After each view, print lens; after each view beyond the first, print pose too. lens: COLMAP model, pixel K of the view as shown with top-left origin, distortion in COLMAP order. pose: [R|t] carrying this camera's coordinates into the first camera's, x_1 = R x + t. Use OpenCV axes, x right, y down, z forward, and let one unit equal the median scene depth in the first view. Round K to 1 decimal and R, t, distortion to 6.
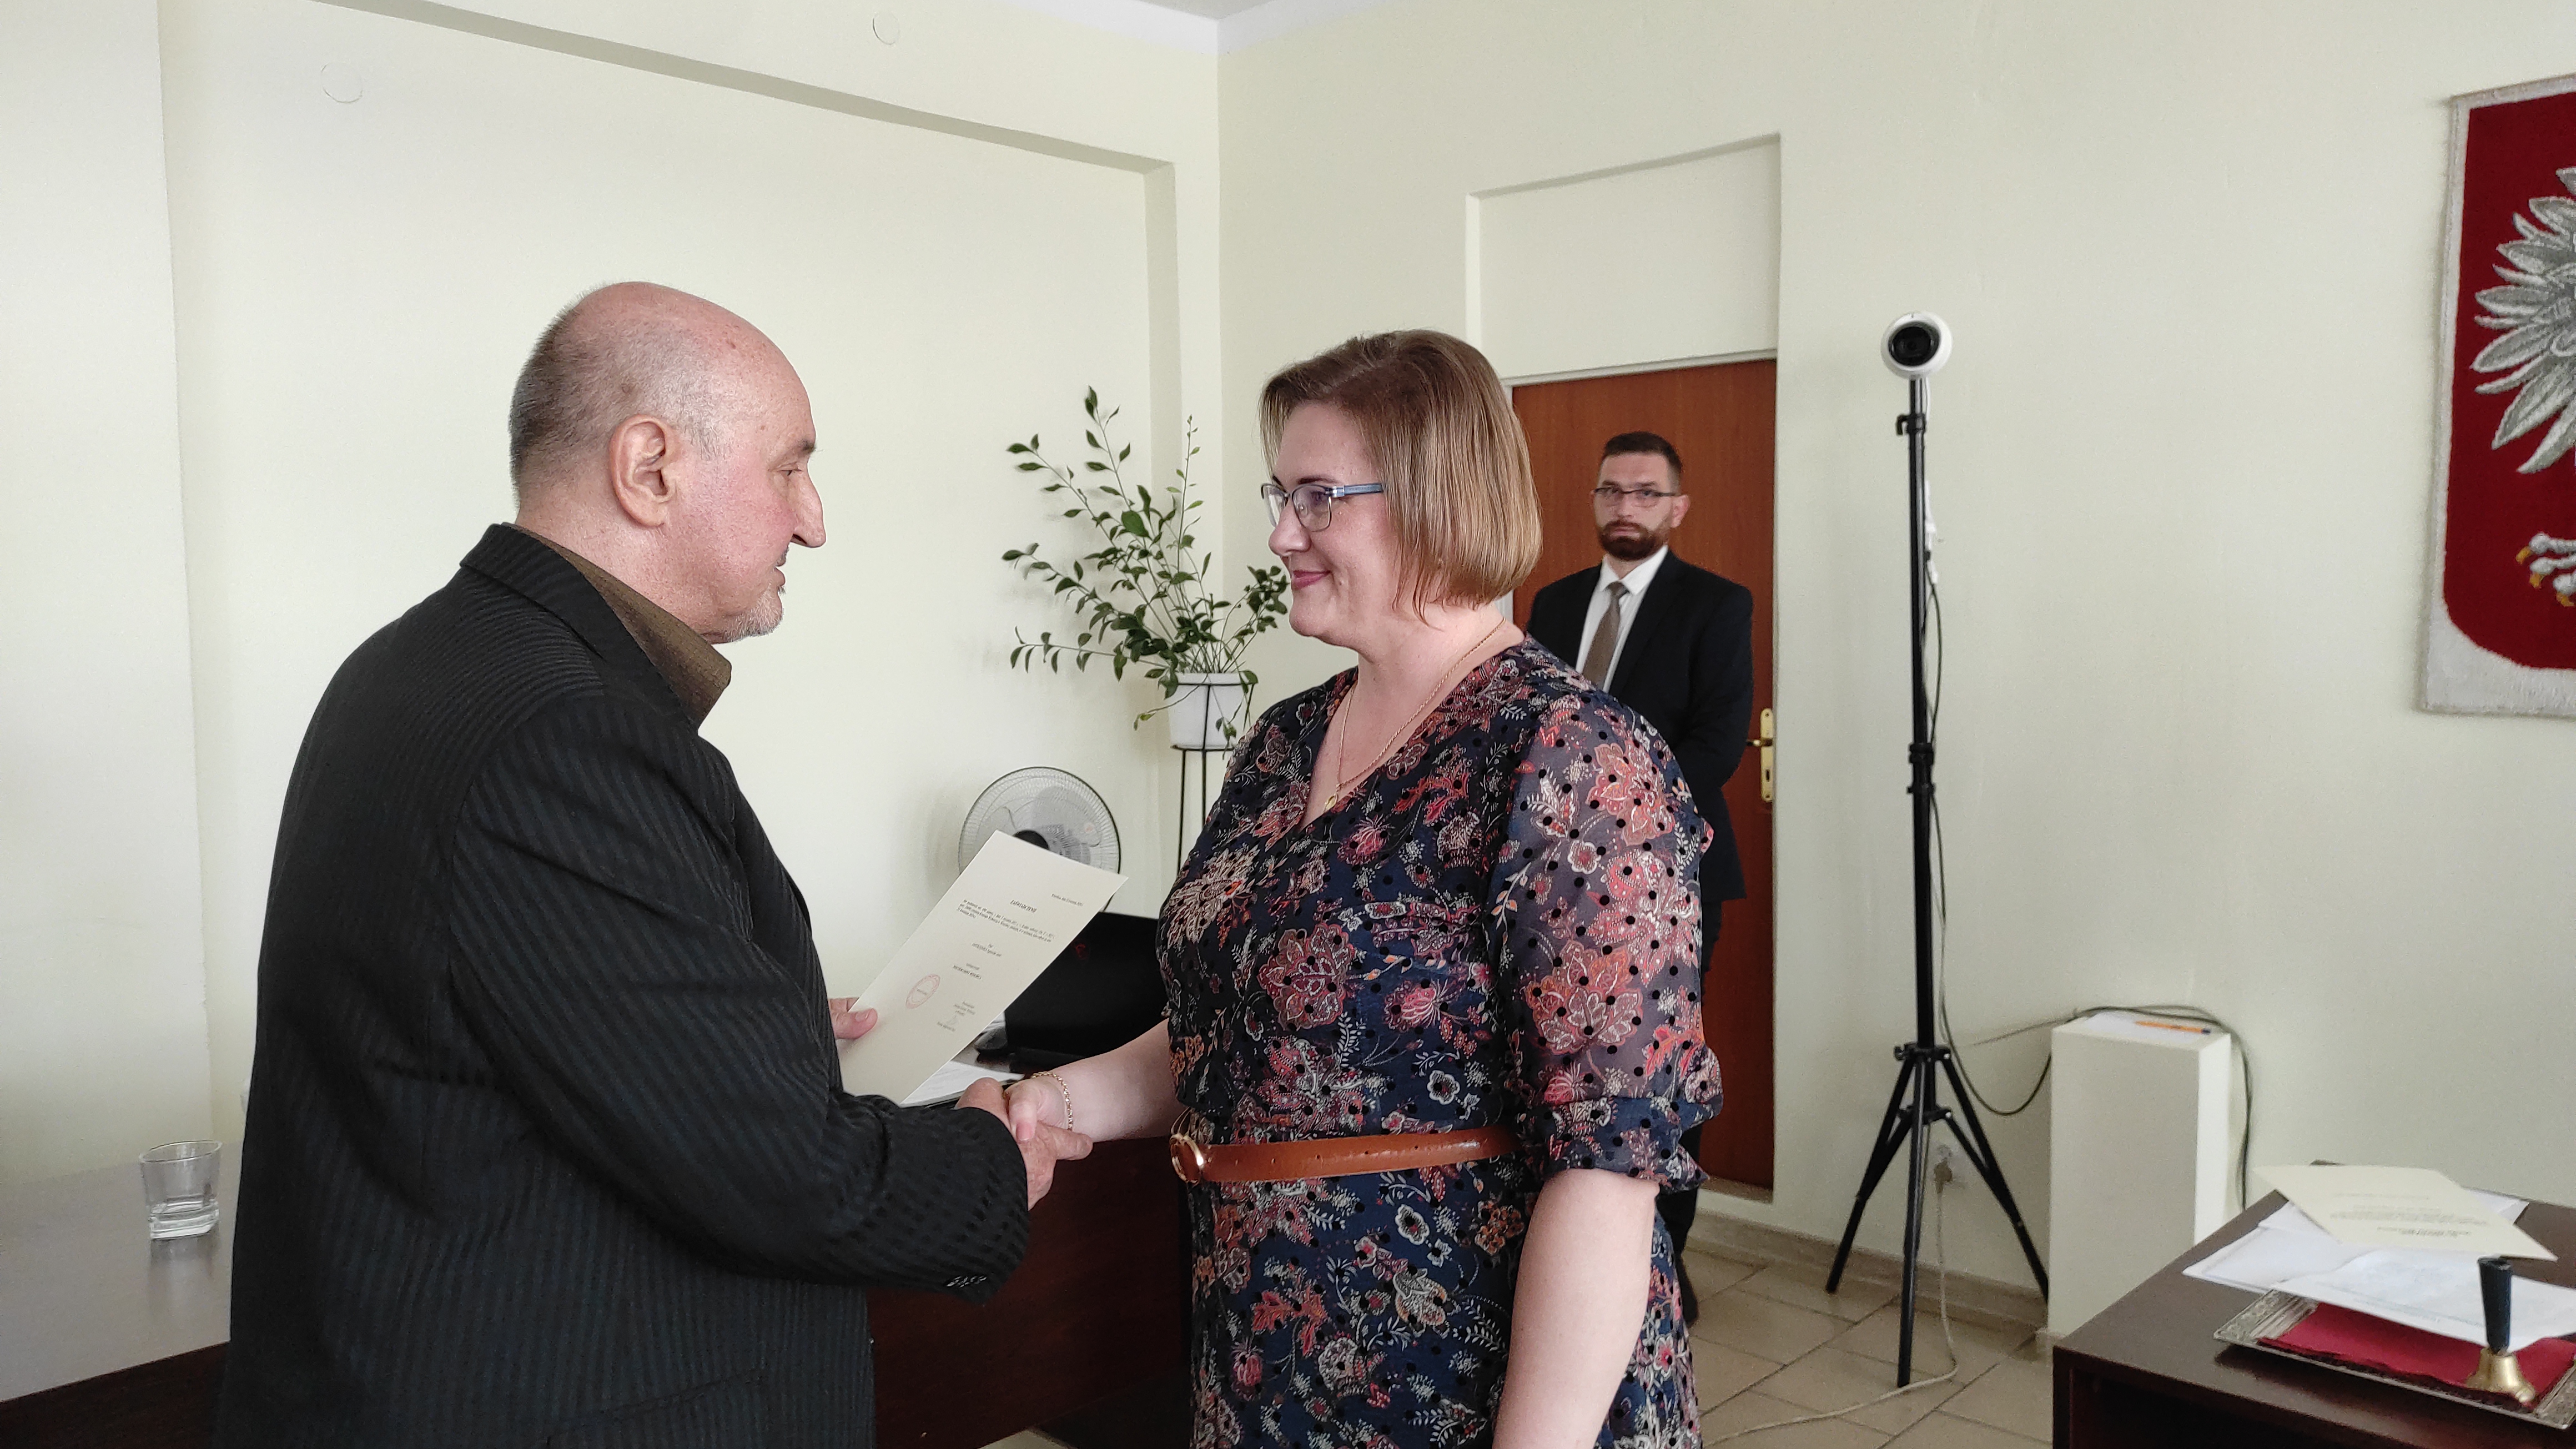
lens RADIAL K [[1880.5, 0, 1294.2], [0, 1880.5, 723.7], [0, 0, 1]] dist [0.060033, -0.060986]
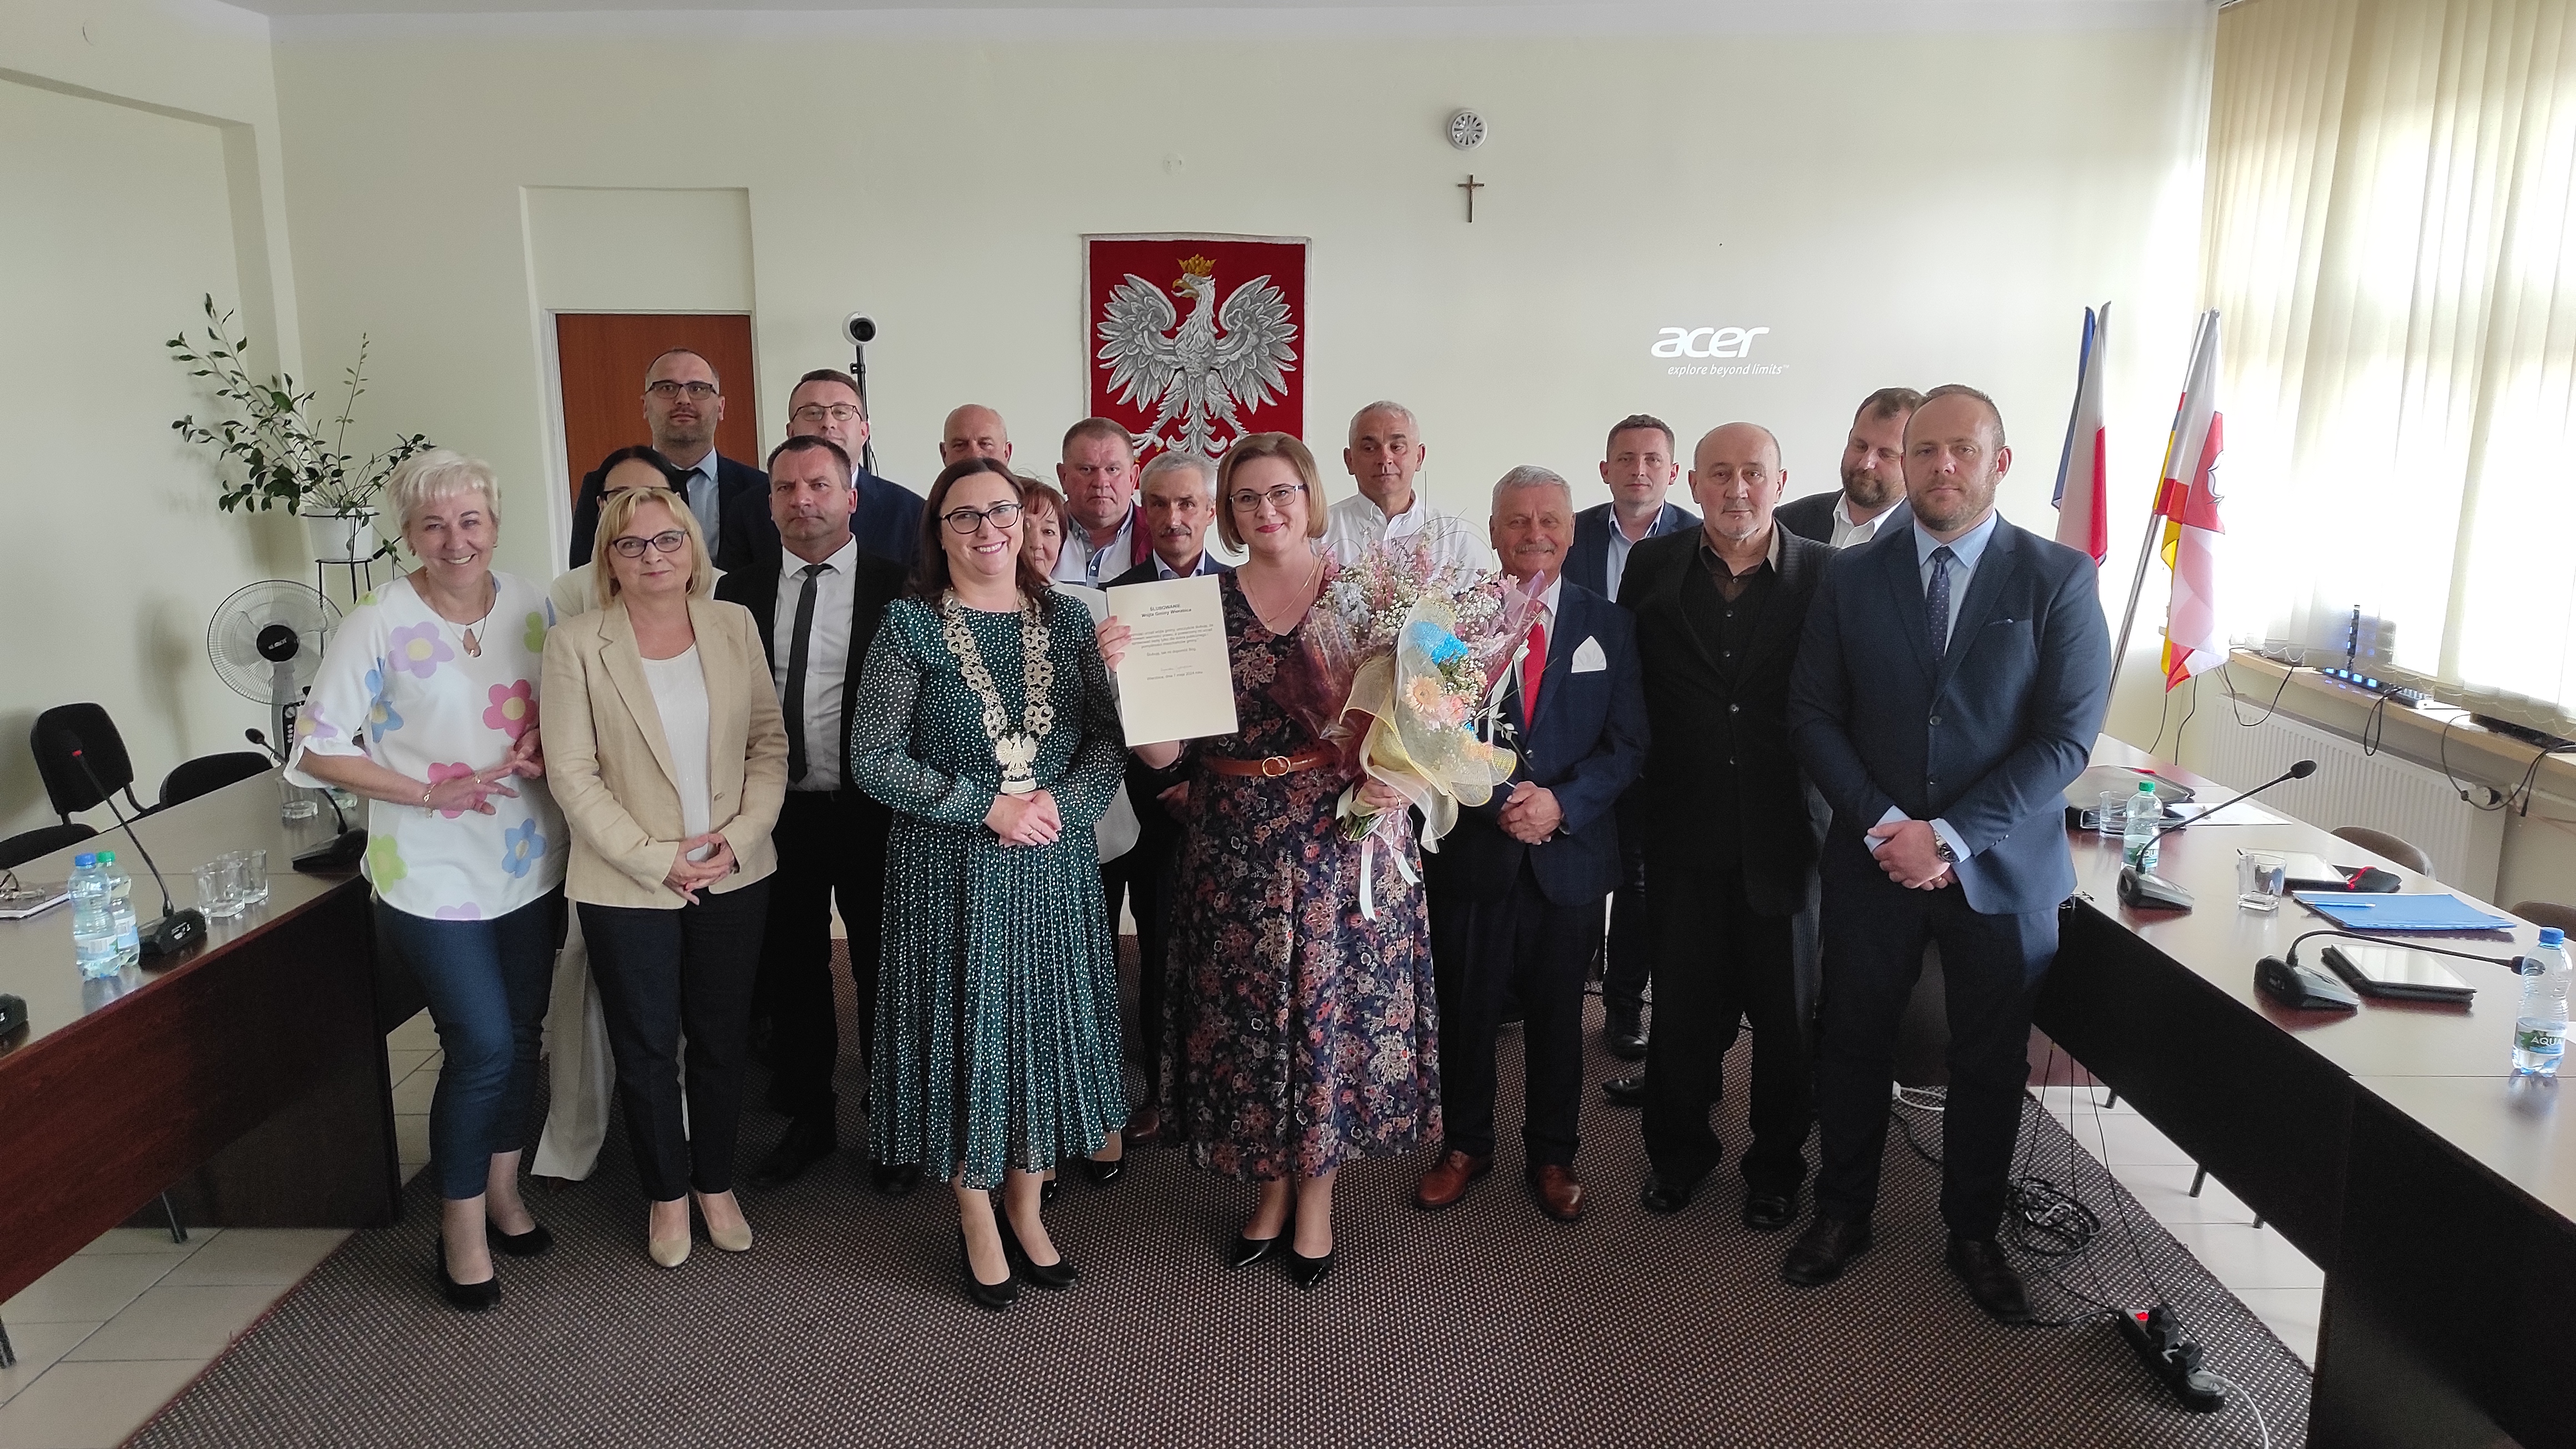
lens RADIAL K [[1880.5, 0, 1277.1], [0, 1880.5, 745.8], [0, 0, 1]] dist [0.060033, -0.060986]
pose [[0.724761, -0.127656, 0.677071, -0.741416], [0.041256, 0.988964, 0.142299, -0.034763], [-0.687764, -0.075199, 0.722029, -0.740572]]
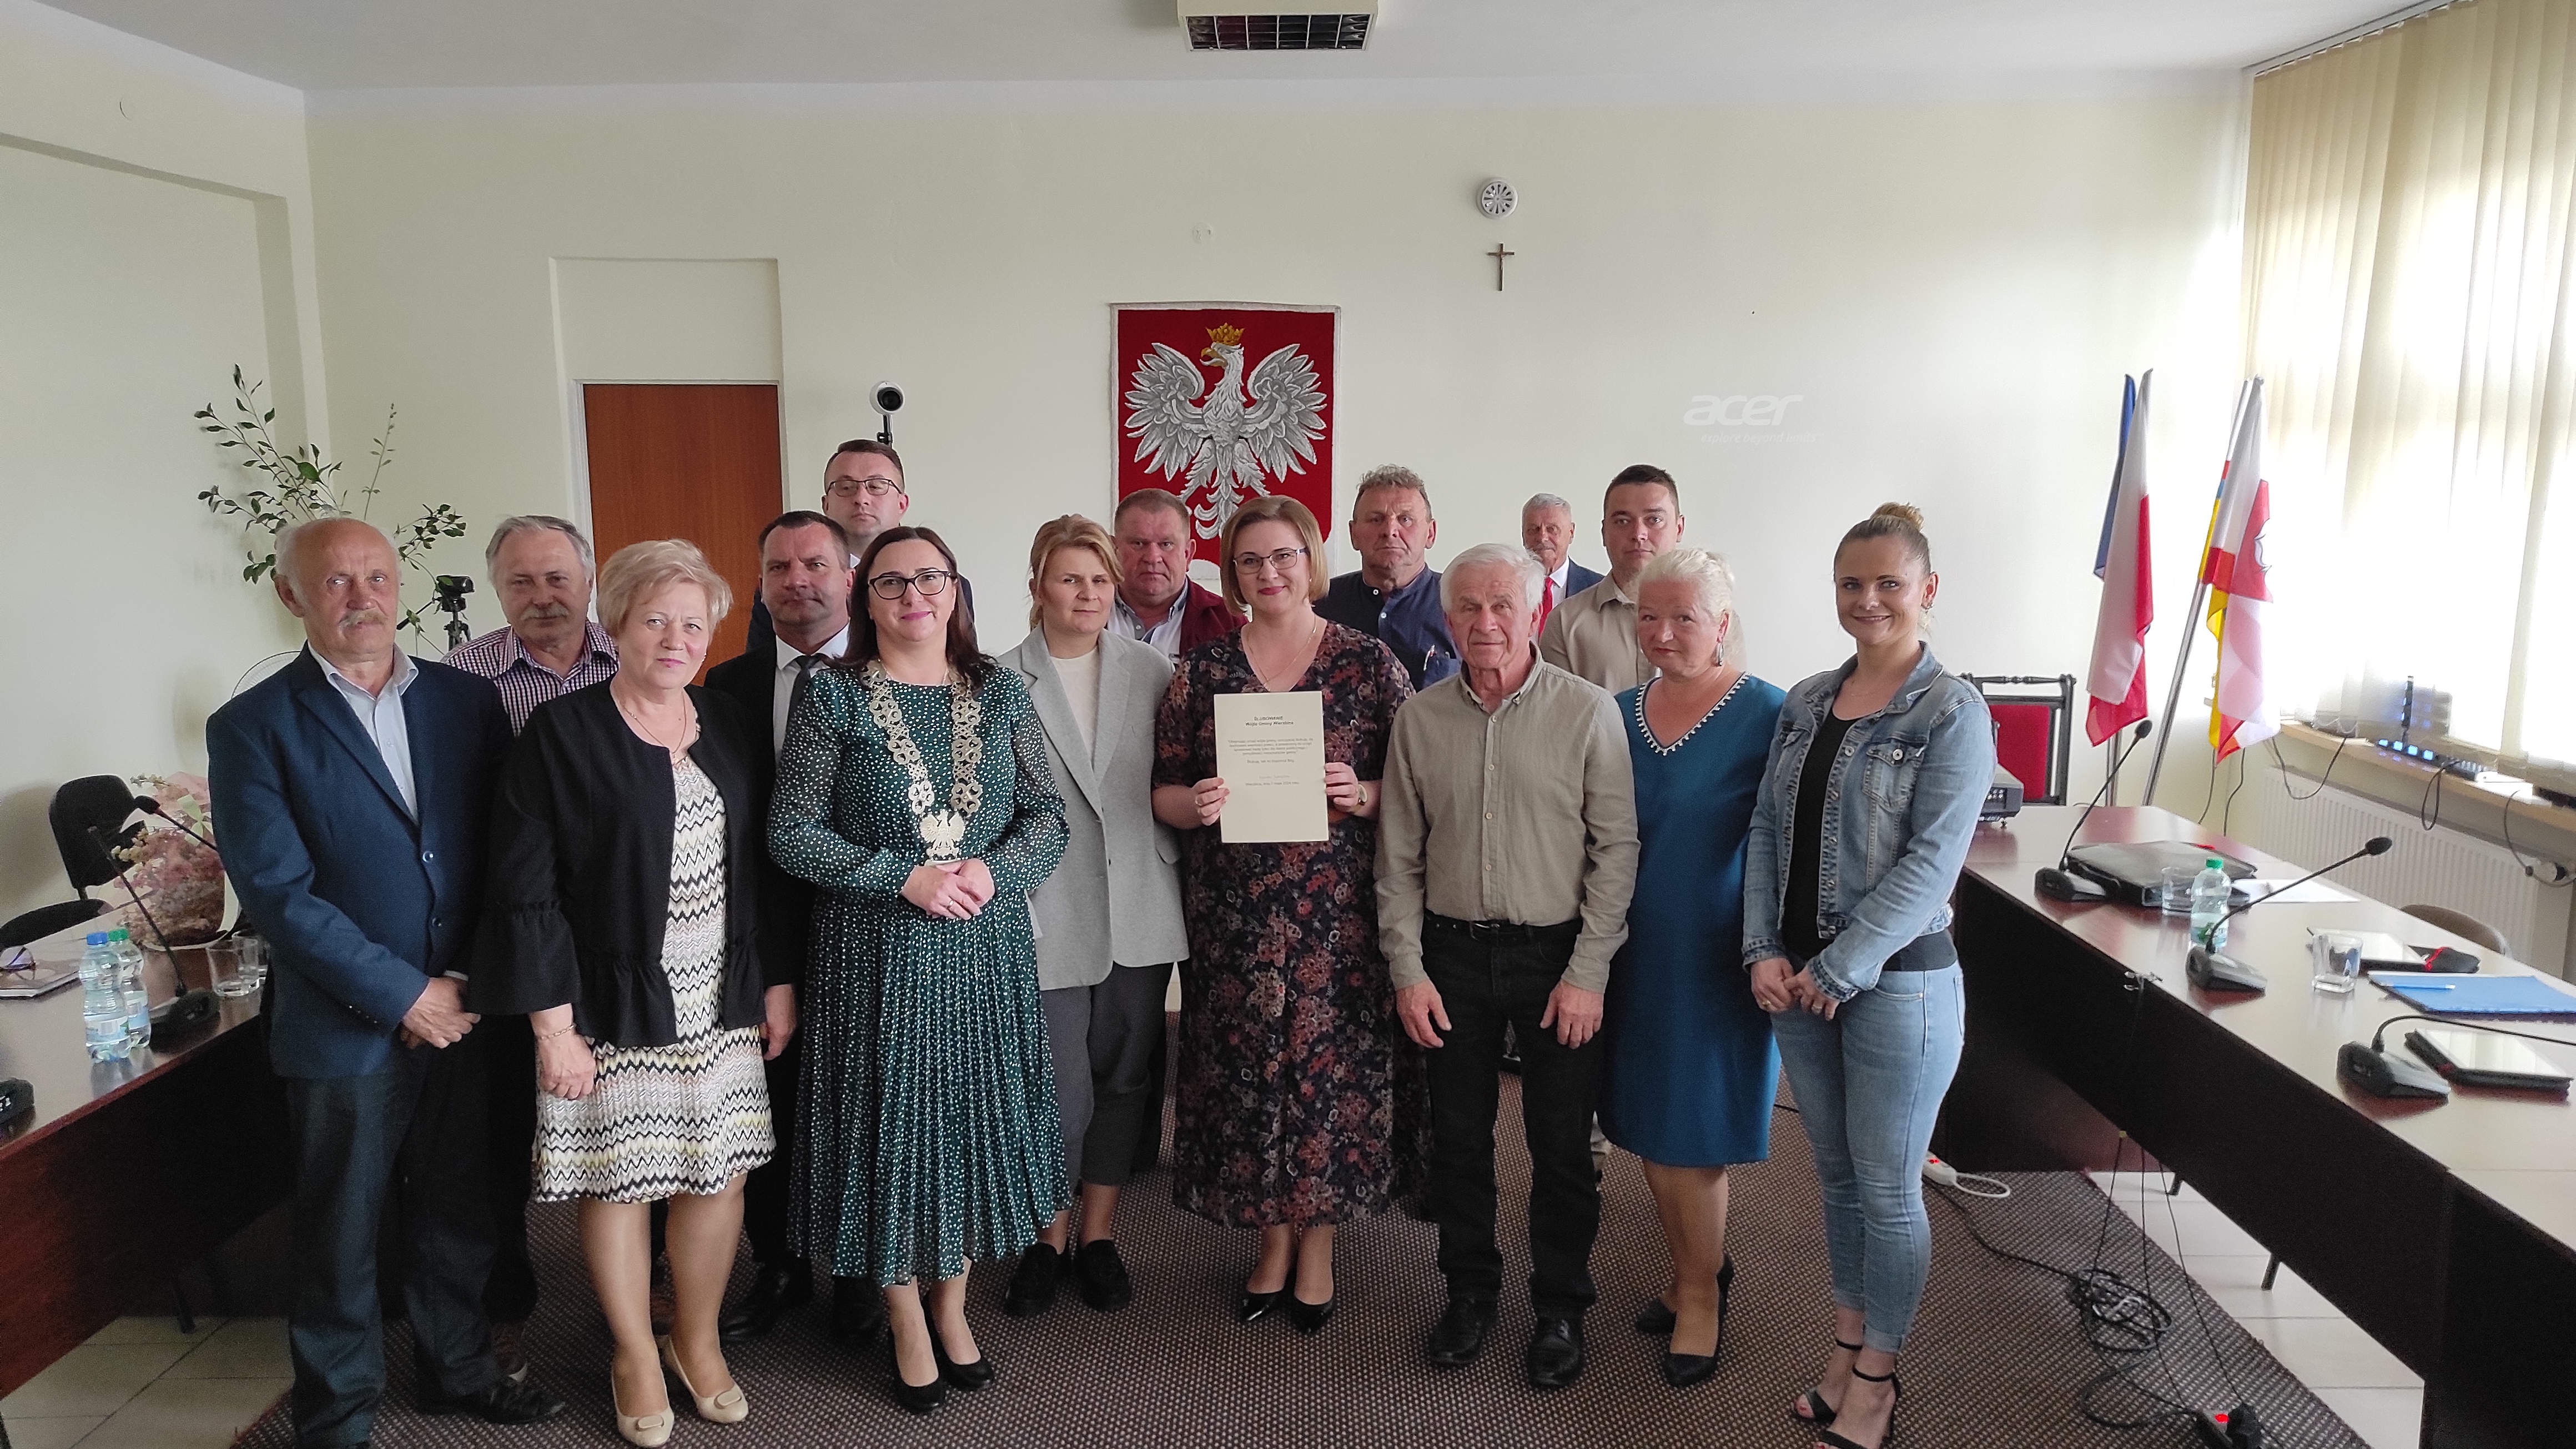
lens RADIAL K [[1880.5, 0, 1275.9], [0, 1880.5, 748.5], [0, 0, 1]] dist [0.060033, -0.060986]
pose [[0.731176, -0.104096, 0.674200, -0.731780], [0.042114, 0.993292, 0.107690, -0.035174], [-0.680888, -0.050347, 0.730655, -0.711309]]
